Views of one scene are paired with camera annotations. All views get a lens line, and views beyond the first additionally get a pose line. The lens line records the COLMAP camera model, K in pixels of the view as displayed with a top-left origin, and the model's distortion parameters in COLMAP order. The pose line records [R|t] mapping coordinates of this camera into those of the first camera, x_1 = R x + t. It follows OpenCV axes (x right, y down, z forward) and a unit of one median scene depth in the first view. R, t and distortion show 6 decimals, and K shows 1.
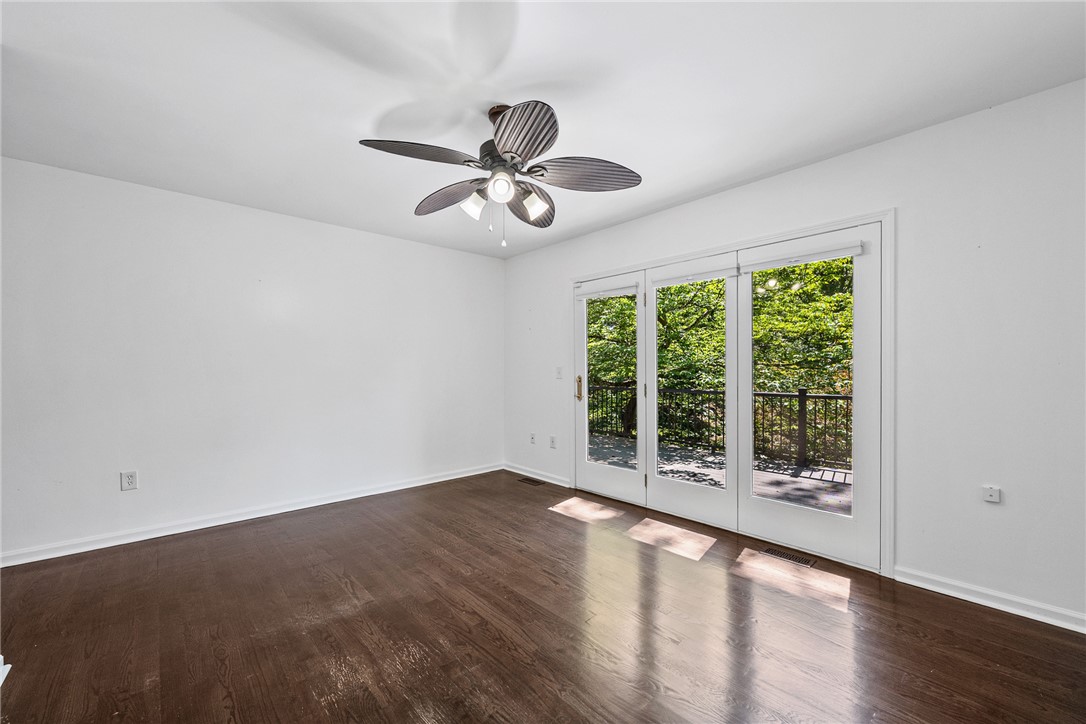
lens RADIAL K [[428.1, 0, 537.1], [0, 428.1, 369.5], [0, 0, 1]] dist [-0.001838, 0.000452]
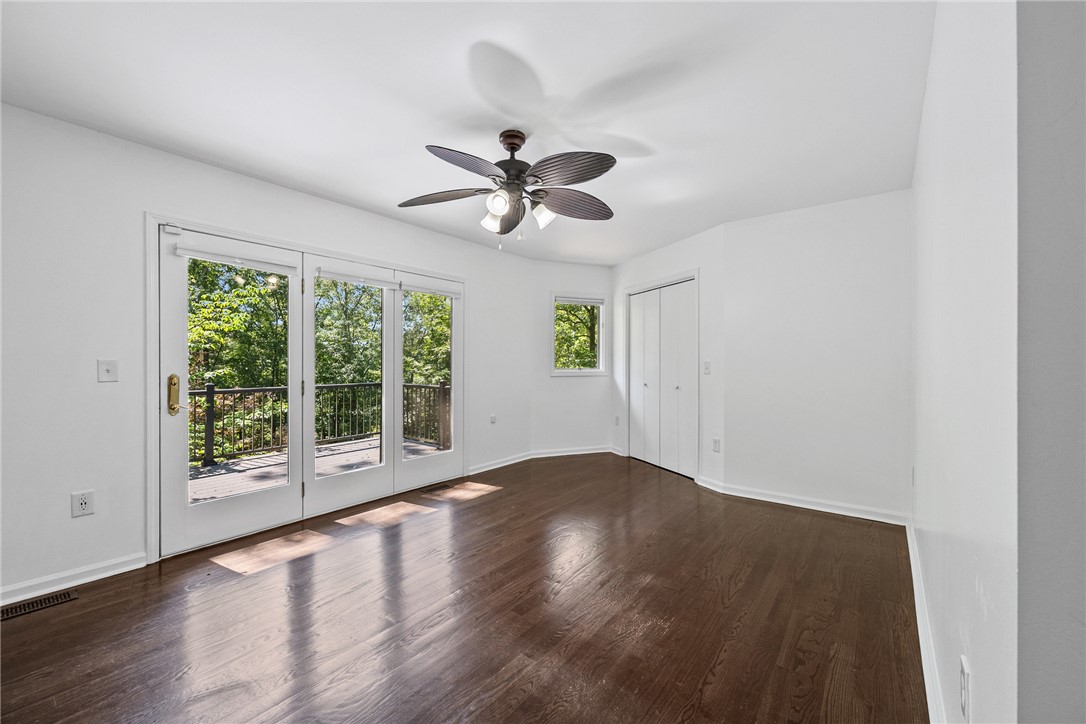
lens RADIAL K [[428.1, 0, 543.4], [0, 428.1, 359.3], [0, 0, 1]] dist [-0.001838, 0.000452]
pose [[-0.178692, 0.011824, 0.983834, -0.846522], [0.003985, 0.999928, -0.011293, 0.001267], [-0.983897, 0.001903, -0.178726, 0.793732]]
